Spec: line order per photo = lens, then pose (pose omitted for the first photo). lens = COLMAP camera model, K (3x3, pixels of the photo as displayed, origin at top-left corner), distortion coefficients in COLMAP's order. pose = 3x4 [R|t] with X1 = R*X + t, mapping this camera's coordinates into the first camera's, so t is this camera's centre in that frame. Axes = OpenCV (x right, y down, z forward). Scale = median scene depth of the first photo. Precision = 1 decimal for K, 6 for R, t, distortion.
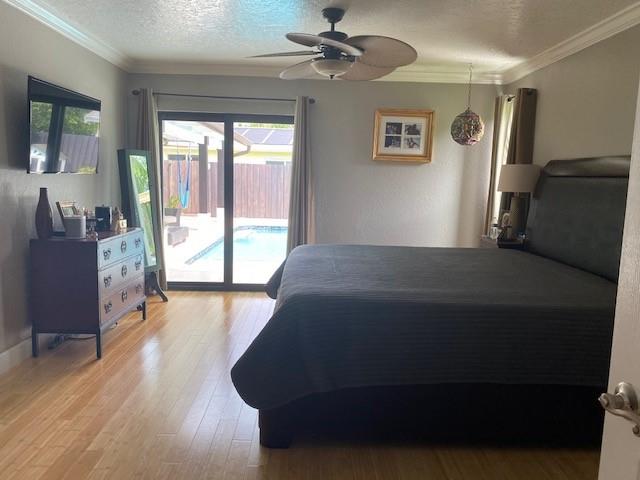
lens RADIAL K [[488.0, 0, 319.9], [0, 488.0, 241.2], [0, 0, 1]] dist [0.038450, -0.042449]
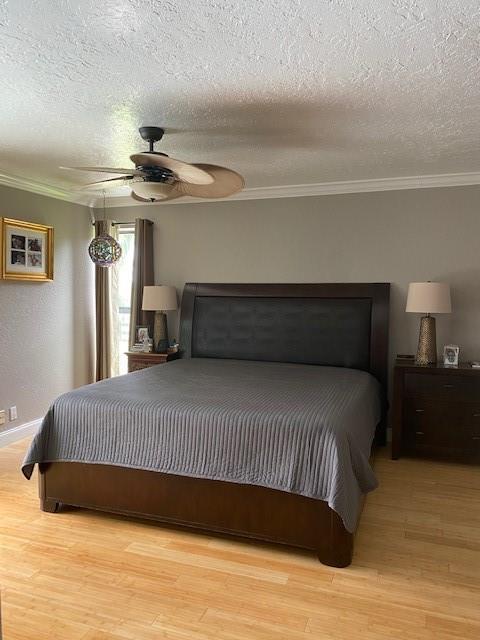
lens RADIAL K [[488.0, 0, 239.6], [0, 488.0, 319.5], [0, 0, 1]] dist [0.038450, -0.042449]
pose [[0.318599, -0.085162, 0.944056, -0.532591], [0.118592, 0.991712, 0.049438, -0.095687], [-0.940442, 0.096206, 0.326058, 0.381299]]
